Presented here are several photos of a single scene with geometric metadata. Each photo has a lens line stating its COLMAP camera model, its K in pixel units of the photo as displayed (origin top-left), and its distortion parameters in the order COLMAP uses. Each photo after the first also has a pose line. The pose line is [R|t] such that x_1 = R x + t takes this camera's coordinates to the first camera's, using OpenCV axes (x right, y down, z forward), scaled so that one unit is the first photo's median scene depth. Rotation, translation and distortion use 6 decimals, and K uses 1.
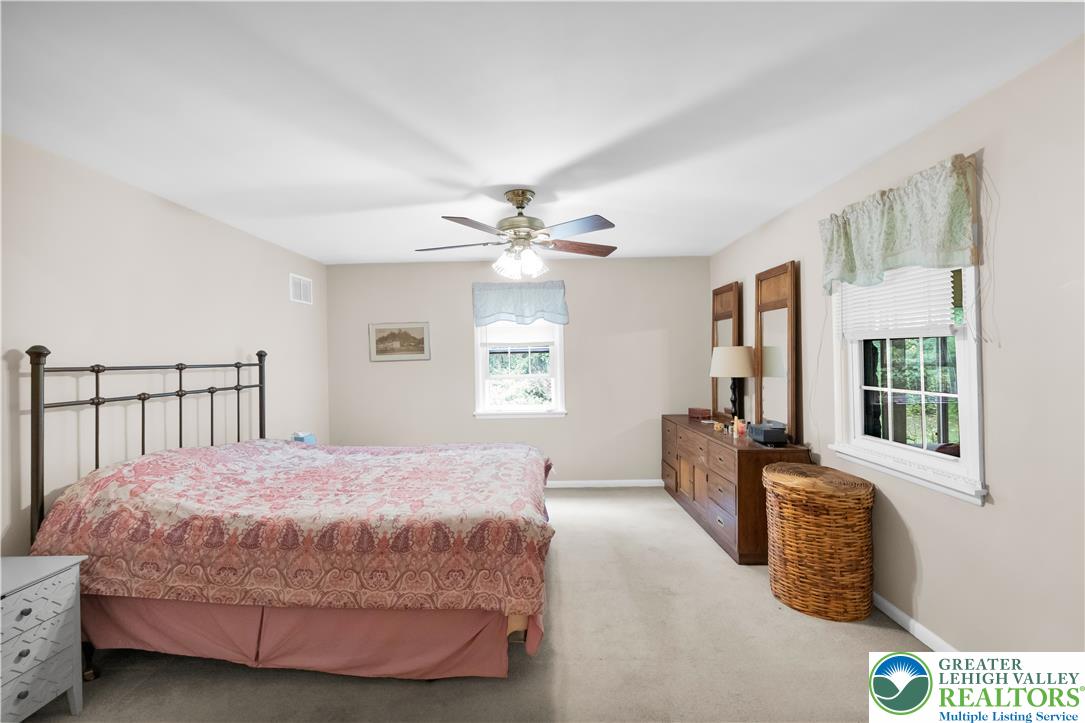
lens RADIAL K [[478.9, 0, 542.5], [0, 478.9, 361.5], [0, 0, 1]] dist [-0.000798, -0.000088]
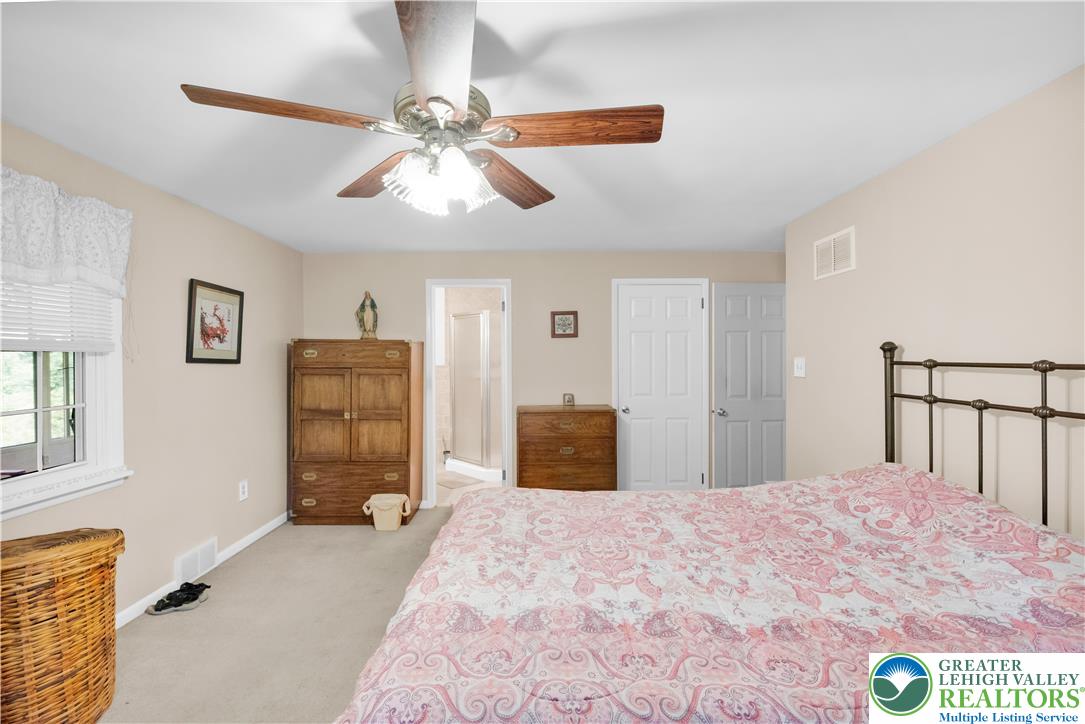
lens RADIAL K [[478.9, 0, 542.5], [0, 478.9, 362.0], [0, 0, 1]] dist [-0.000798, -0.000088]
pose [[-0.999925, 0.012256, 0.000203, -0.180851], [0.012258, 0.999708, 0.020837, -0.016395], [0.000053, 0.020838, -0.999783, 1.878744]]
